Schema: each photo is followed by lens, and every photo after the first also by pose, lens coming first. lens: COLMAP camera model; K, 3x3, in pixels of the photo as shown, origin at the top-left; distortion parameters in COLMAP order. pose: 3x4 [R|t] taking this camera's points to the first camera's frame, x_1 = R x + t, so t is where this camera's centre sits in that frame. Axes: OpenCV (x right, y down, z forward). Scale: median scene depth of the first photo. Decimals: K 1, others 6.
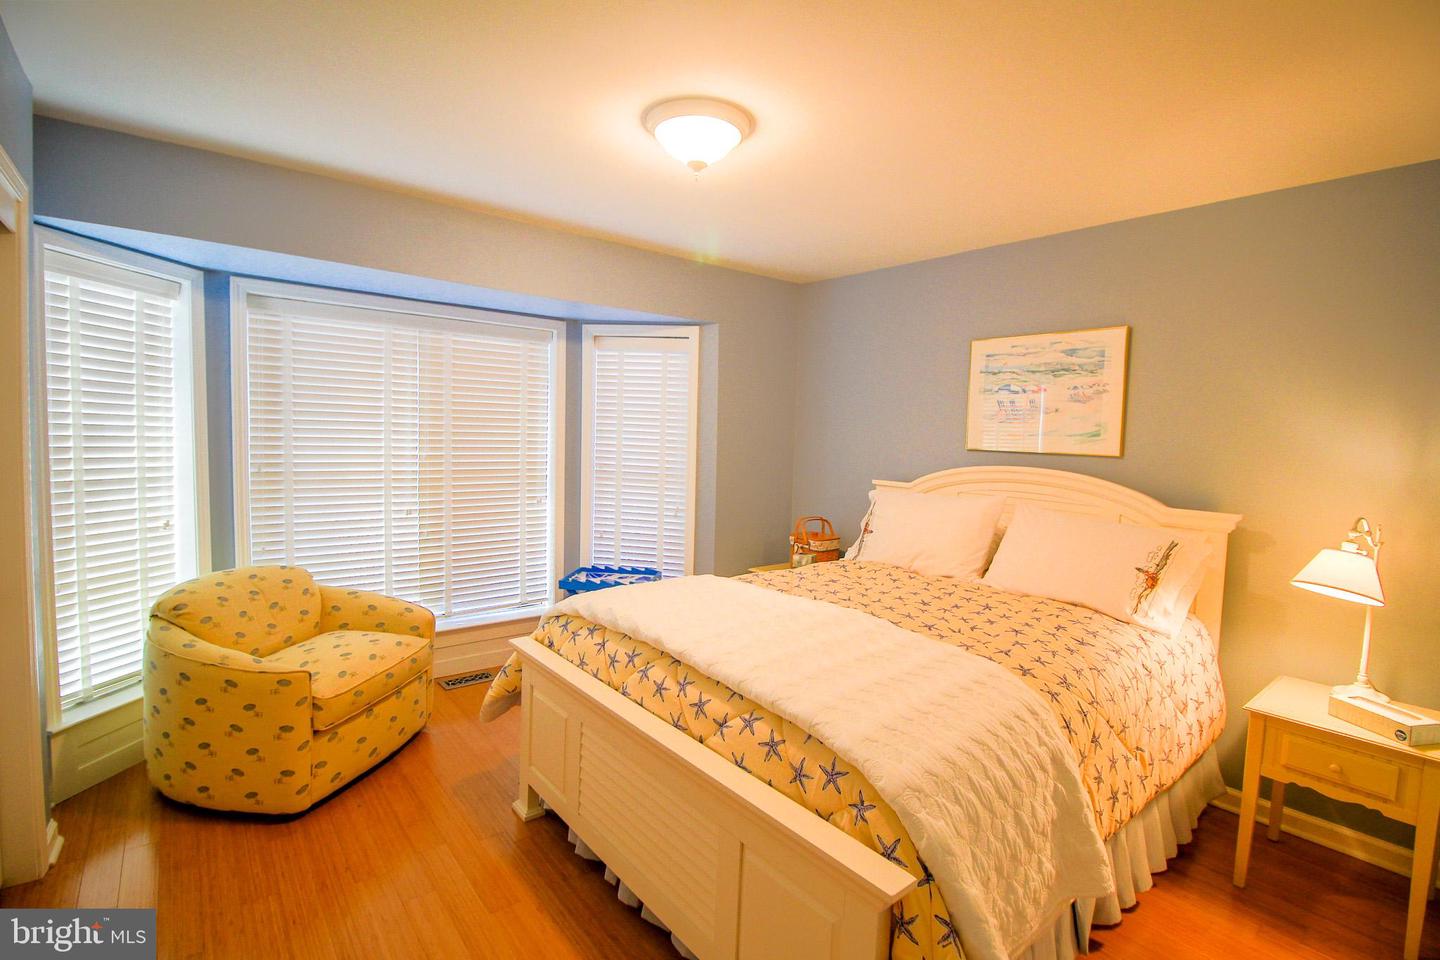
lens RADIAL K [[680.7, 0, 718.8], [0, 680.7, 476.5], [0, 0, 1]] dist [-0.001486, -0.013767]
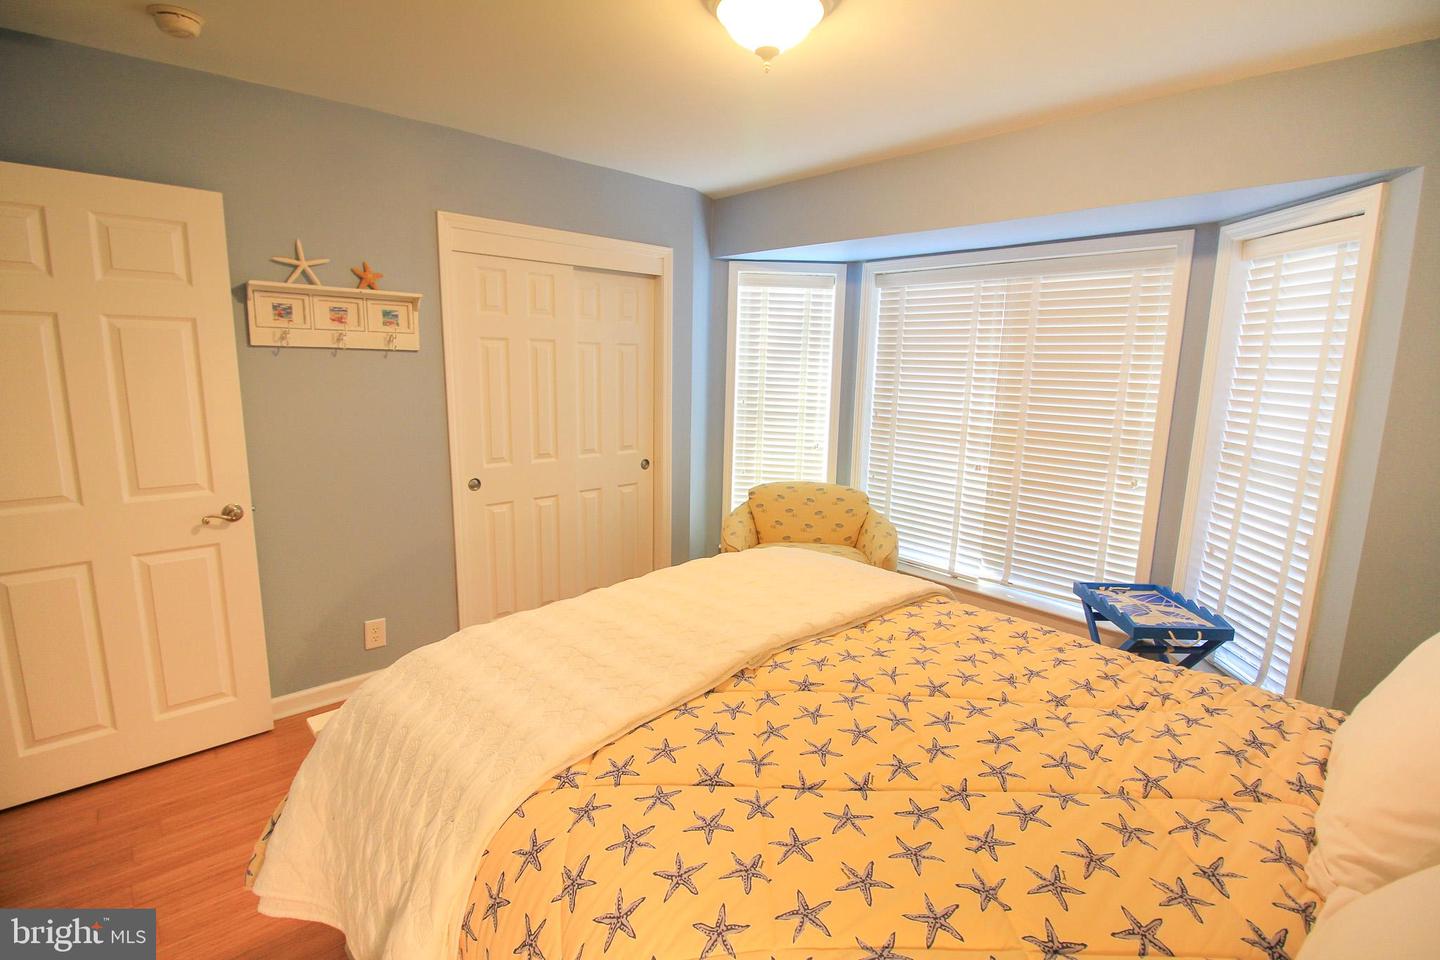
lens RADIAL K [[680.7, 0, 718.8], [0, 680.7, 476.5], [0, 0, 1]] dist [-0.001486, -0.013767]
pose [[0.051388, 0.140013, -0.988815, 0.510389], [-0.088089, 0.986900, 0.135164, -0.036390], [0.994786, 0.080158, 0.063049, 0.561435]]
